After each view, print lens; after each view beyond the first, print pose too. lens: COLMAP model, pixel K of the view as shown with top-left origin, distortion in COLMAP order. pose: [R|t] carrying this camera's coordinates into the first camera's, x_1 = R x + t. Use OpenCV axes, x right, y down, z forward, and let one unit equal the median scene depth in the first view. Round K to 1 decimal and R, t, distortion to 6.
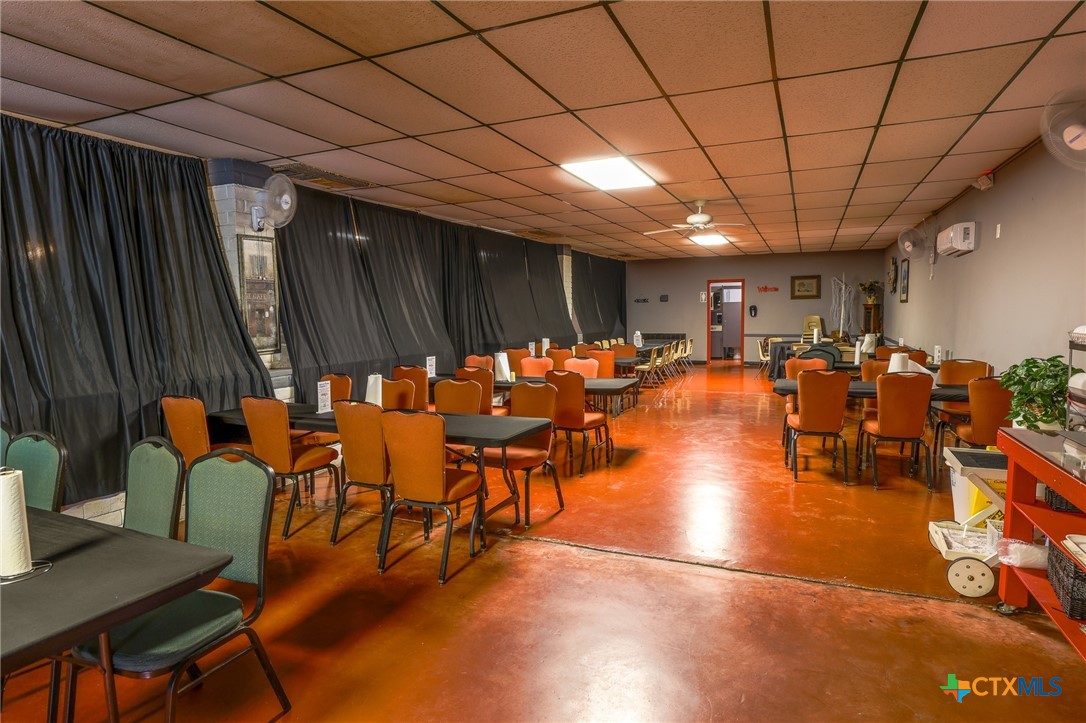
lens RADIAL K [[617.6, 0, 542.6], [0, 617.6, 359.2], [0, 0, 1]] dist [-0.022304, -0.000092]
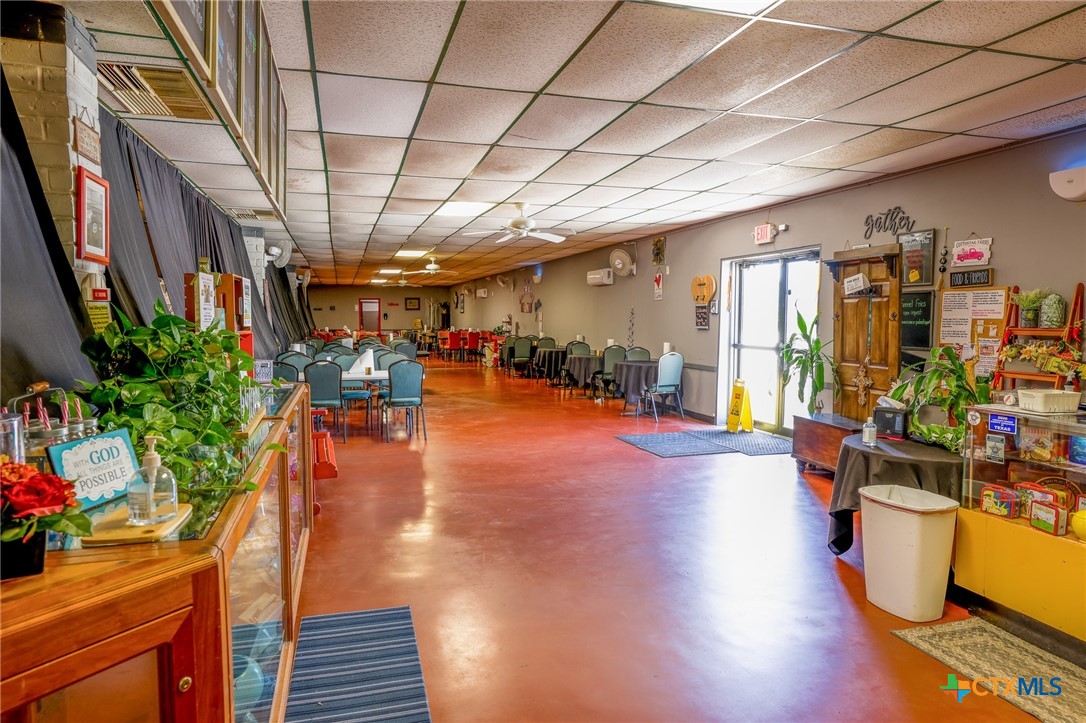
lens RADIAL K [[700.5, 0, 544.2], [0, 700.5, 358.7], [0, 0, 1]] dist [-0.001005, -0.000044]
pose [[0.773870, -0.022424, 0.632947, -0.597836], [0.036864, 0.999274, -0.009669, 0.081697], [-0.632271, 0.030816, 0.774135, -0.869119]]
